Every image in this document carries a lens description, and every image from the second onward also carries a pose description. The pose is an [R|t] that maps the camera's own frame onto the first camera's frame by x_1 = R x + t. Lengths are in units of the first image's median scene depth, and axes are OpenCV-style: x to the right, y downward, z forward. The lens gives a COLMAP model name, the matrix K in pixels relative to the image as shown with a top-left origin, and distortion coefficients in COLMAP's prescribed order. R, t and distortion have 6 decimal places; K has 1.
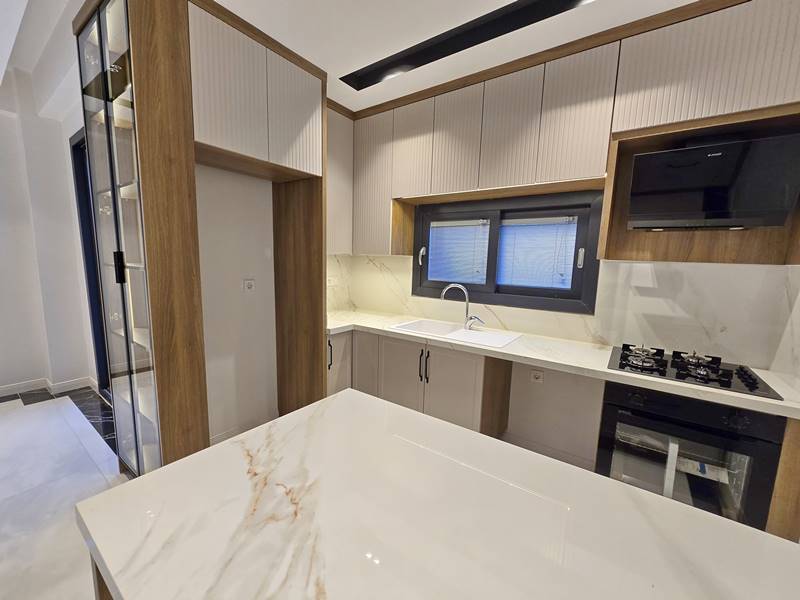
lens RADIAL K [[324.6, 0, 395.7], [0, 324.6, 302.8], [0, 0, 1]] dist [-0.001876, -0.000180]
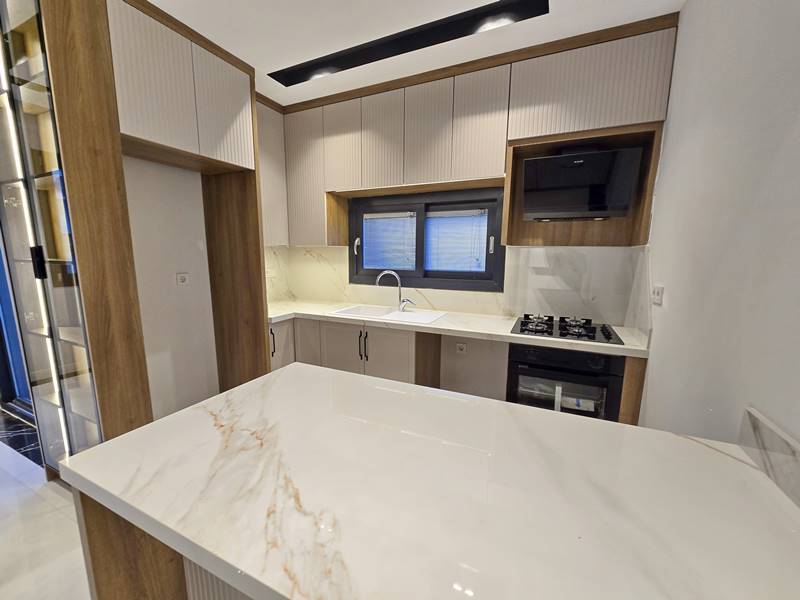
lens RADIAL K [[324.6, 0, 395.7], [0, 324.6, 302.8], [0, 0, 1]] dist [-0.001876, -0.000180]
pose [[0.981818, -0.051006, 0.182844, 0.001426], [0.046814, 0.998534, 0.027173, 0.027719], [-0.183961, -0.018119, 0.982766, -0.113340]]
